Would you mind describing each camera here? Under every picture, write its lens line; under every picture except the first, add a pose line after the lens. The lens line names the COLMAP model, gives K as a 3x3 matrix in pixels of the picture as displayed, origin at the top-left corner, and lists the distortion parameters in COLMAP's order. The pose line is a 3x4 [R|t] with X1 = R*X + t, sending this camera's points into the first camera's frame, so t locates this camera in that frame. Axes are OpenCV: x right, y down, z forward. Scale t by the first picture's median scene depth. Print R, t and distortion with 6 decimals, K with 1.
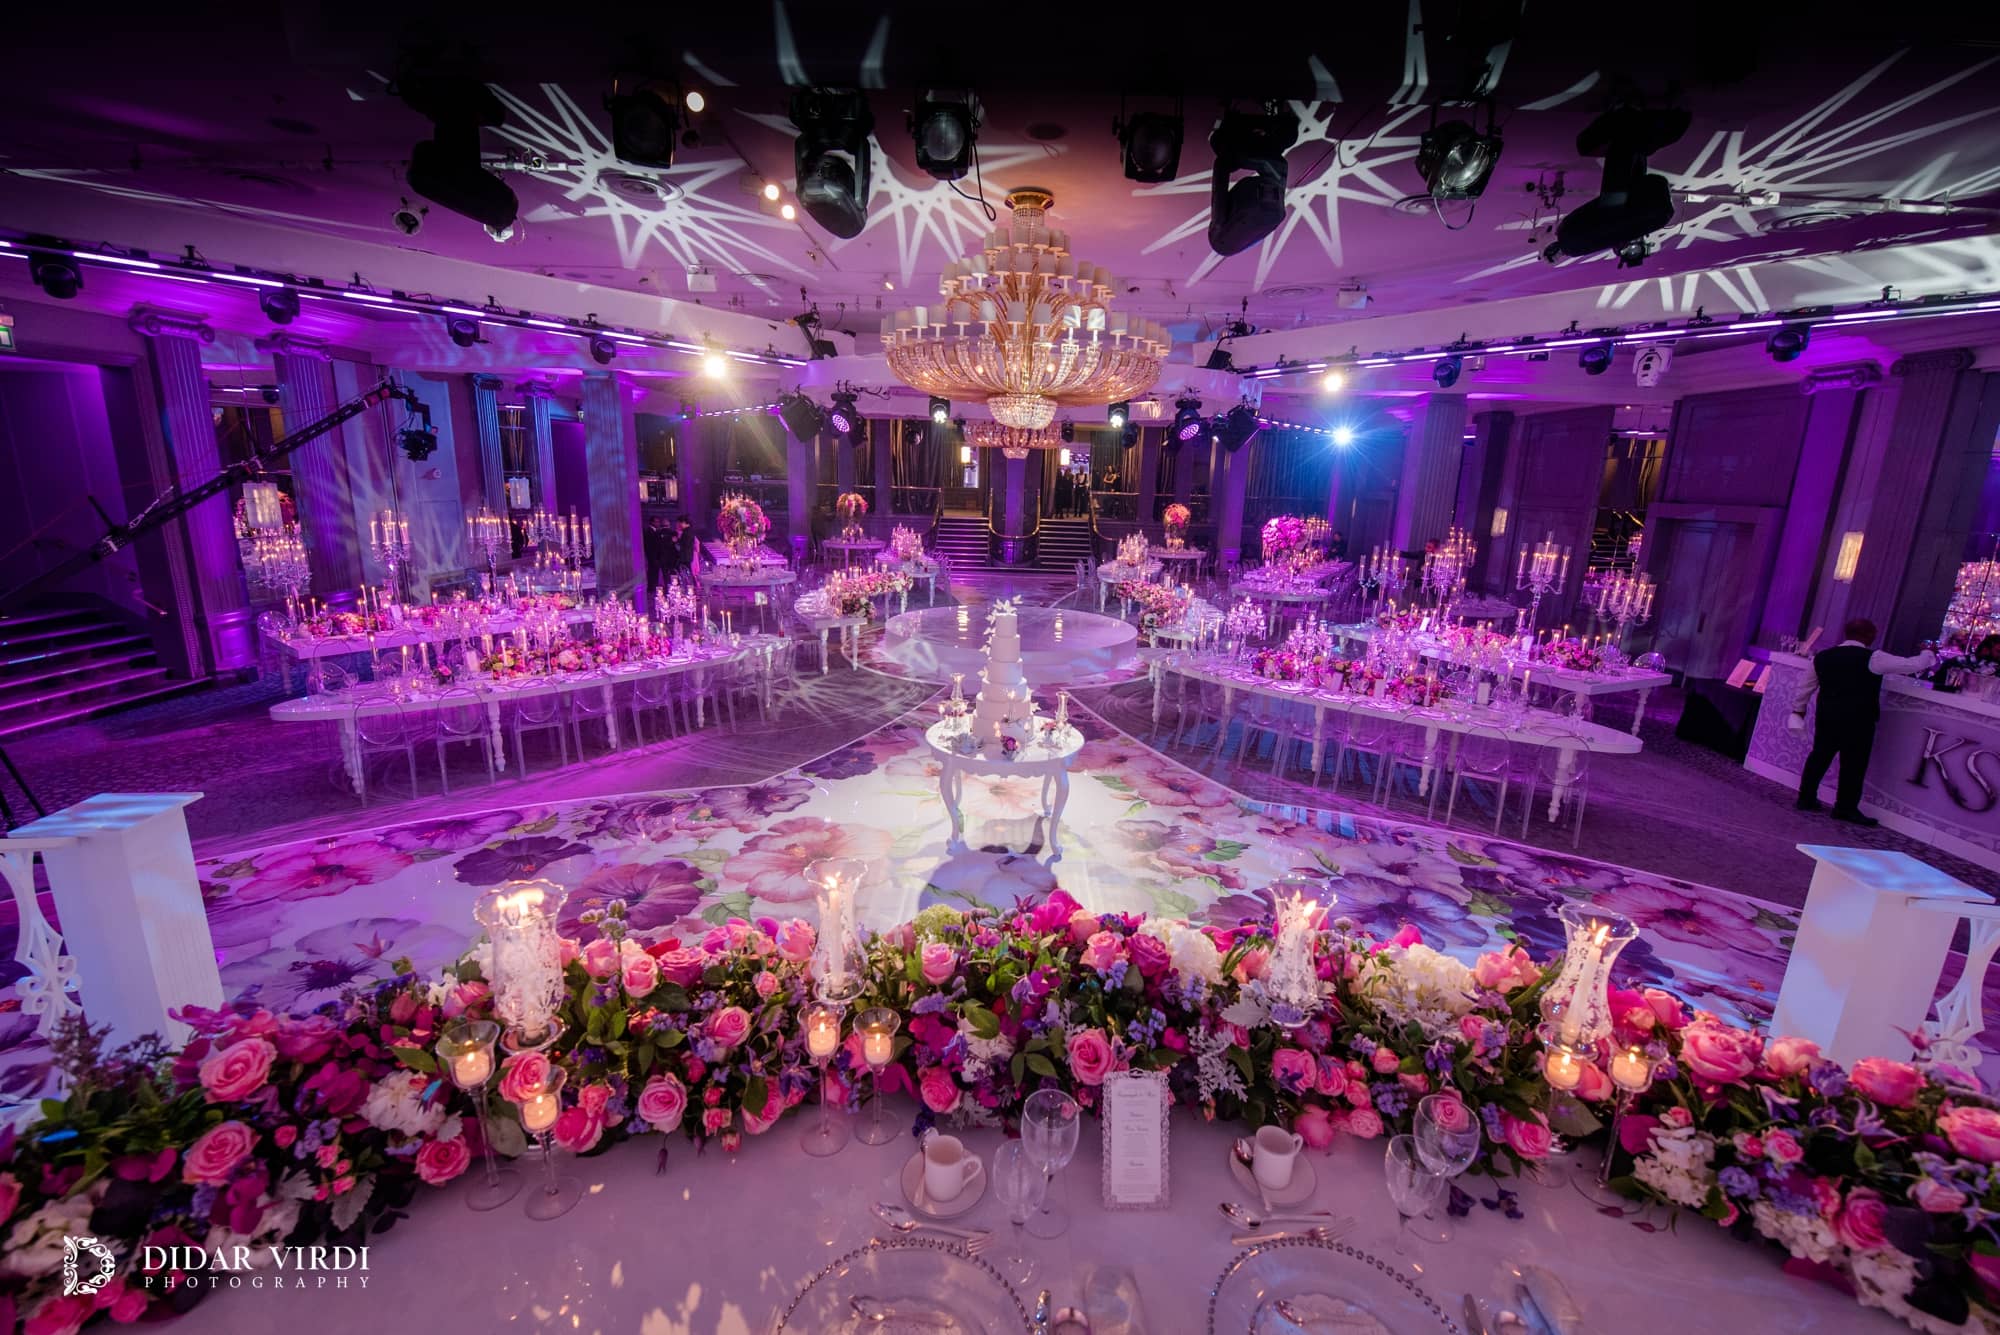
lens RADIAL K [[890.8, 0, 1000.0], [0, 890.8, 667.5], [0, 0, 1]] dist [-0.011149, -0.001114]
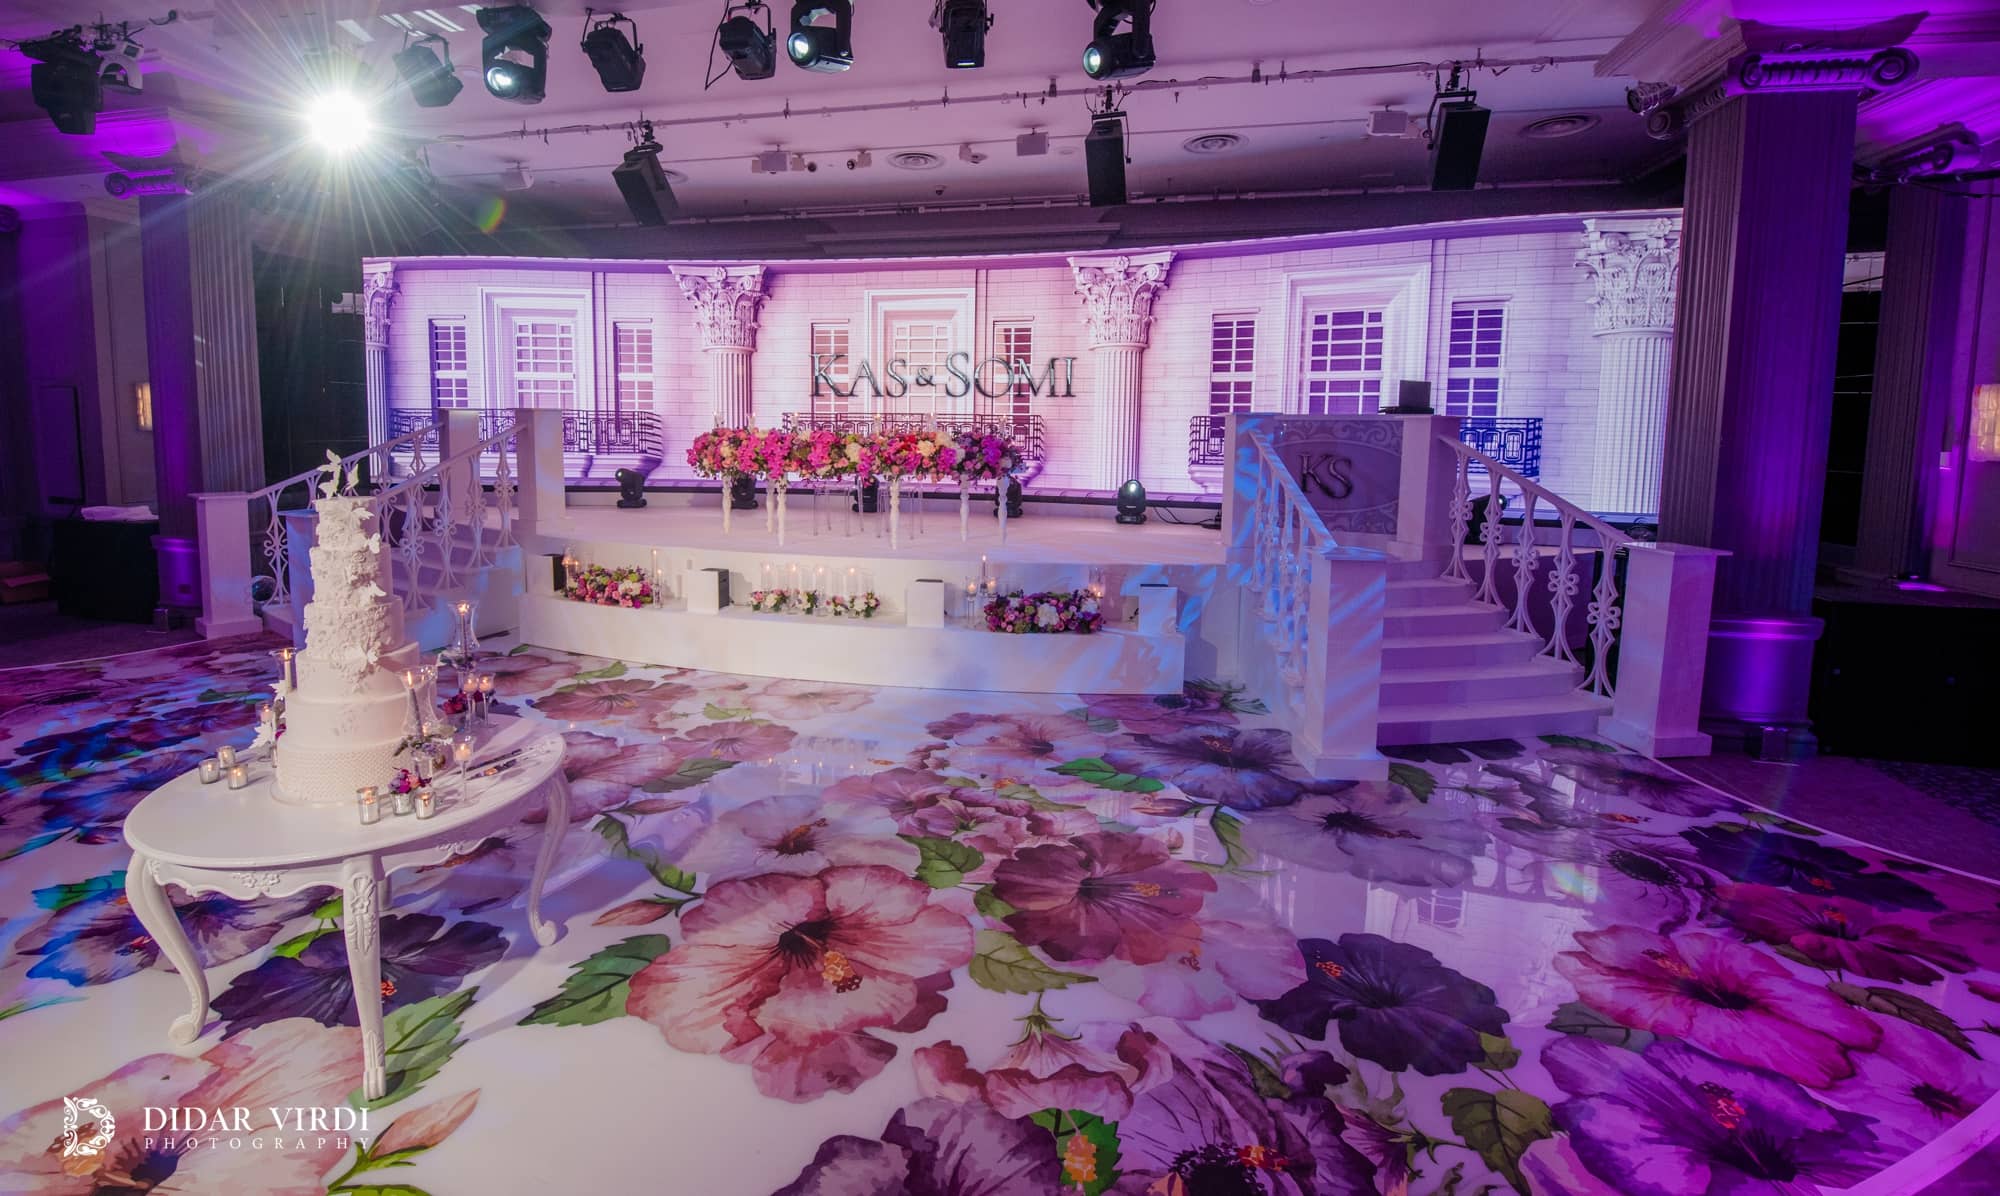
lens RADIAL K [[864.0, 0, 952.1], [0, 864.0, 502.8], [0, 0, 1]] dist [-0.004480, -0.005131]
pose [[-0.981685, -0.056153, 0.182046, -0.340547], [0.002472, 0.951740, 0.306895, -0.177512], [-0.190494, 0.301725, -0.934170, 1.274978]]
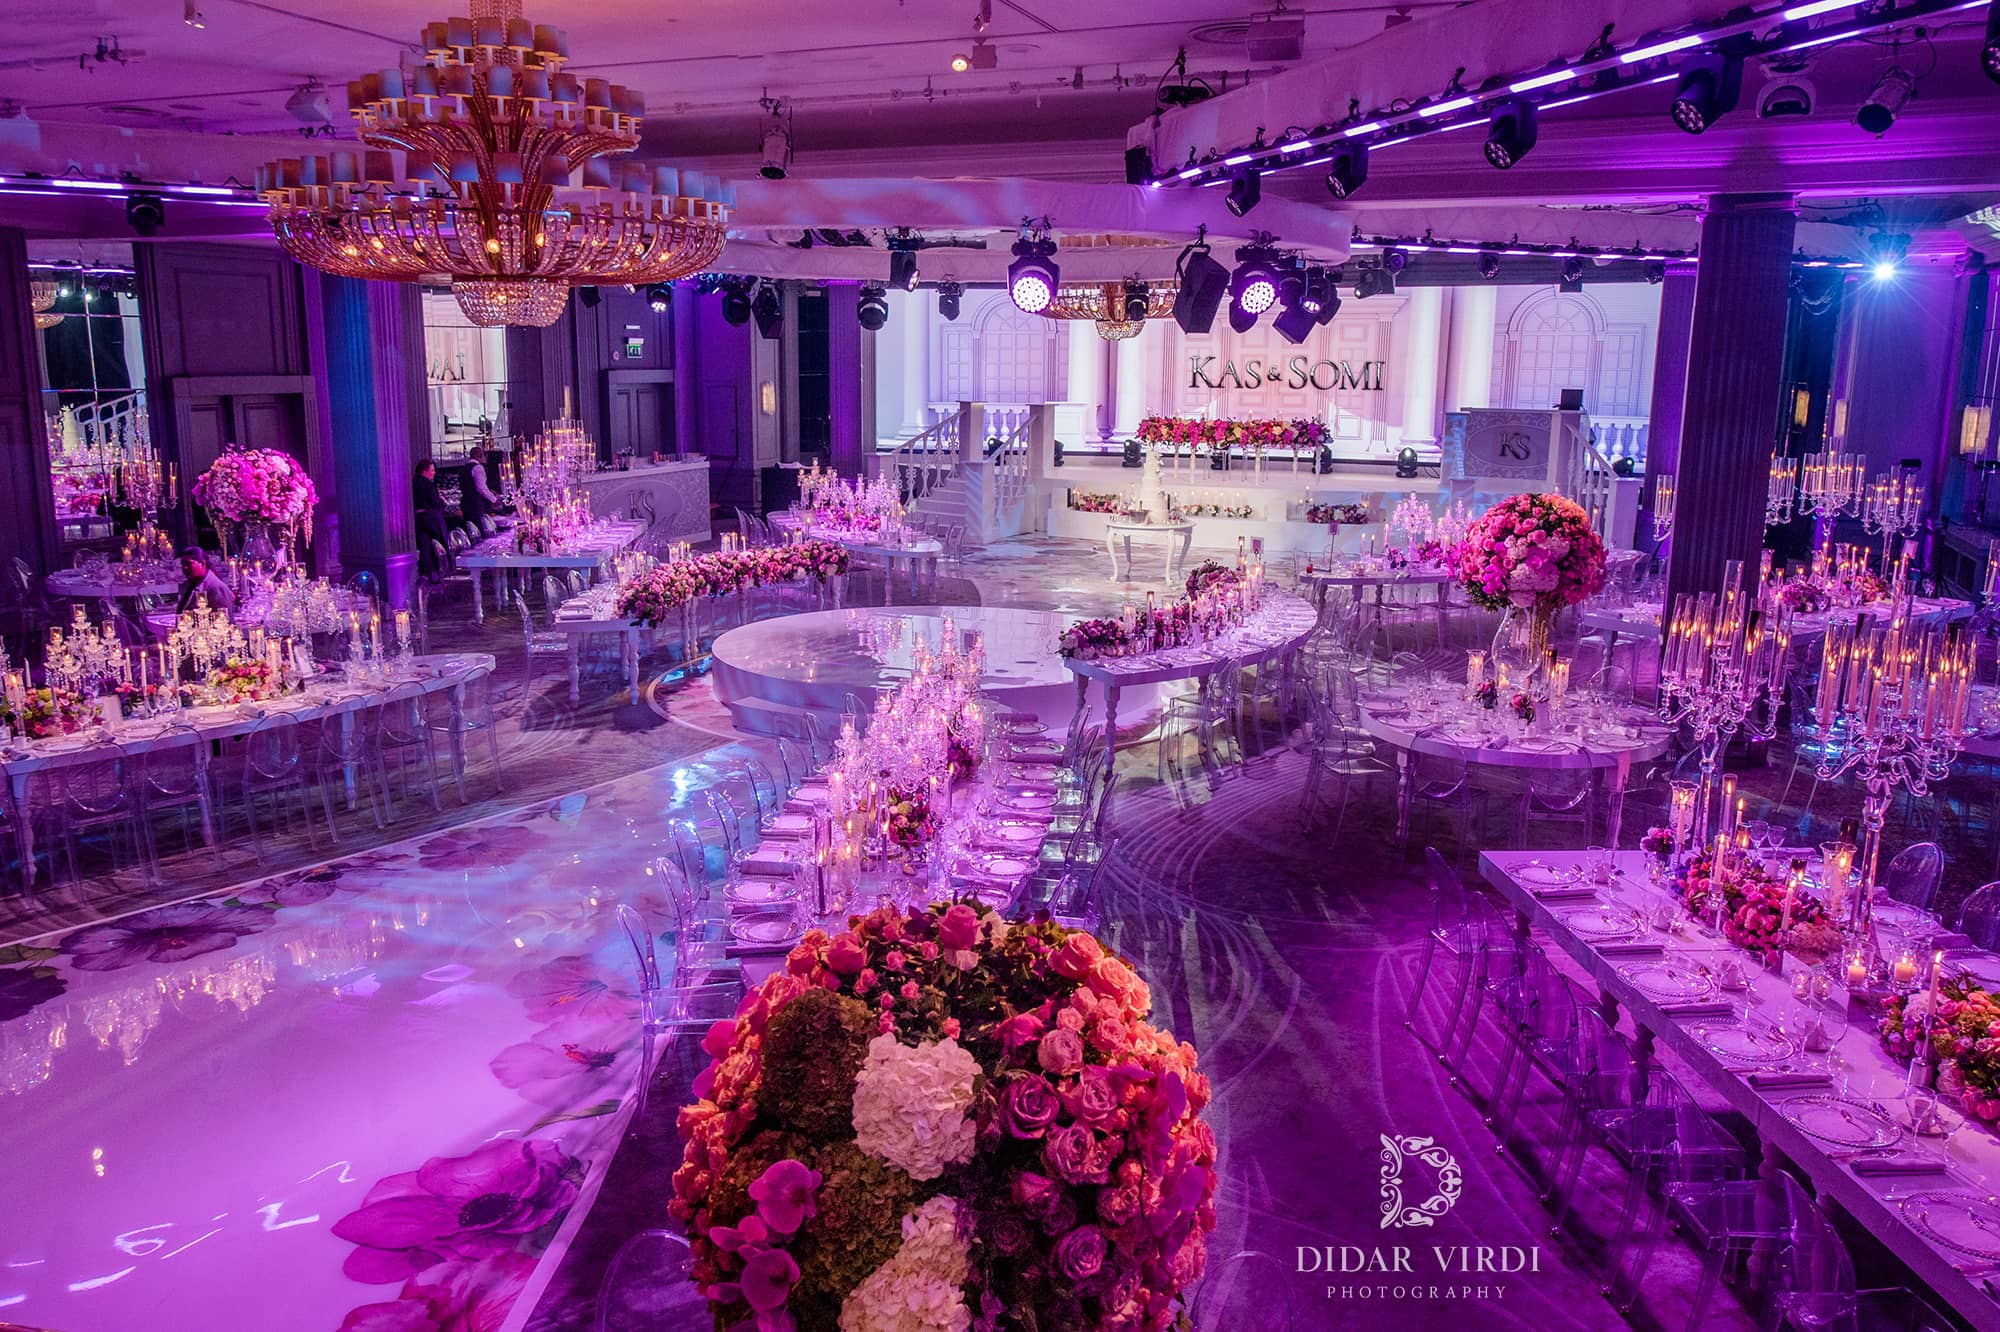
lens RADIAL K [[1533.1, 0, 973.5], [0, 1533.1, 660.8], [0, 0, 1]] dist [0.000944, -0.002283]
pose [[-0.936887, -0.103291, 0.334028, -0.680248], [0.045059, 0.911728, 0.408315, -0.883422], [-0.346718, 0.397596, -0.849532, 3.649932]]
